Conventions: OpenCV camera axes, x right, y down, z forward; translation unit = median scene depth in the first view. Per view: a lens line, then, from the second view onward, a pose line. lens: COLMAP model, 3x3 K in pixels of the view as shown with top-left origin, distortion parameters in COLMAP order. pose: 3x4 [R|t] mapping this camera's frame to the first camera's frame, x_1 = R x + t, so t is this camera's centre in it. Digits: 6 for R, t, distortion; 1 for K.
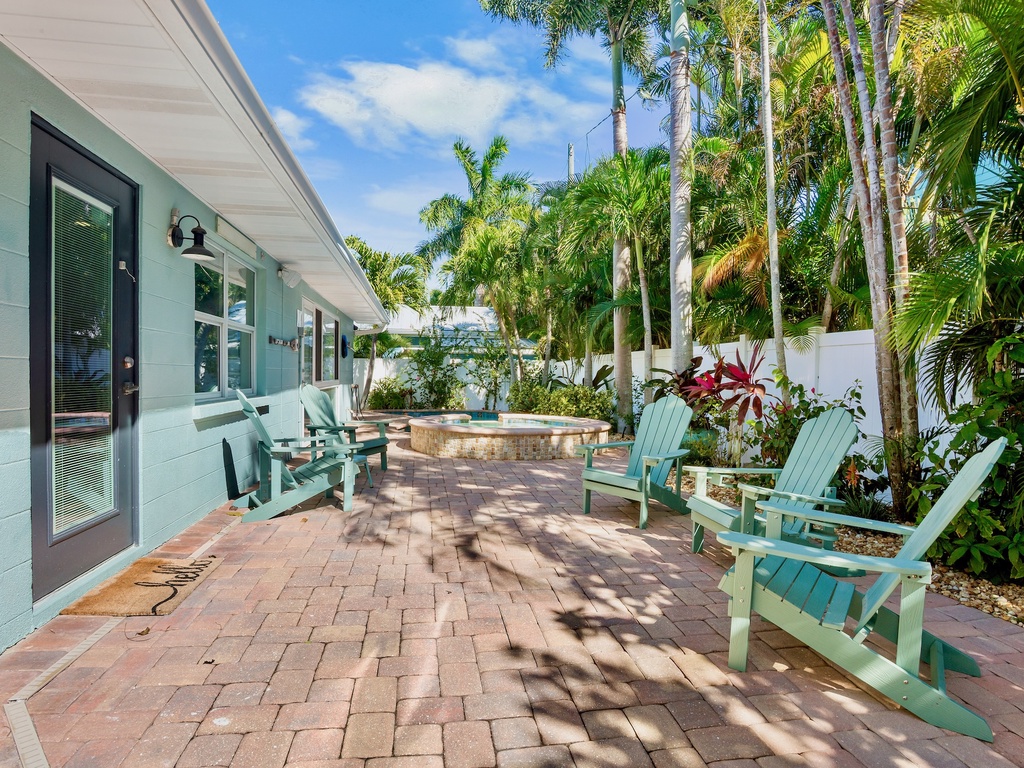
lens RADIAL K [[571.8, 0, 511.4], [0, 571.8, 383.5], [0, 0, 1]] dist [-0.027277, 0.001222]
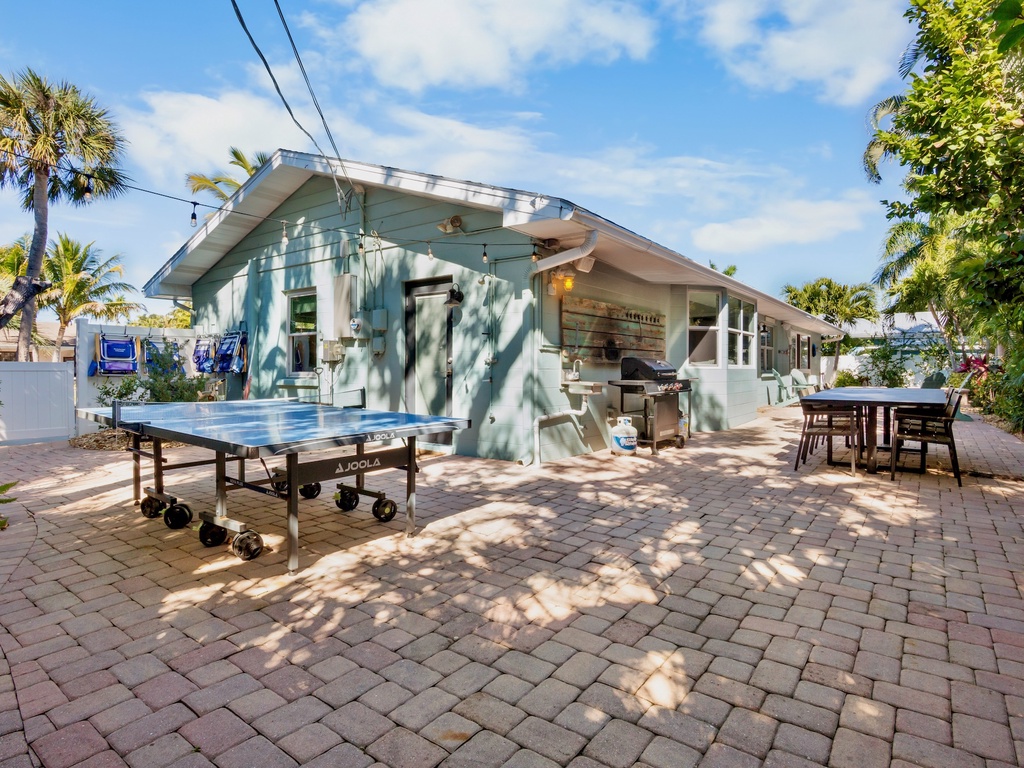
lens RADIAL K [[571.8, 0, 506.2], [0, 571.8, 365.3], [0, 0, 1]] dist [-0.027277, 0.001222]
pose [[0.694330, -0.004867, -0.719640, 0.245758], [-0.011605, 0.999771, -0.017958, 0.020284], [0.719563, 0.020820, 0.694115, -0.719863]]
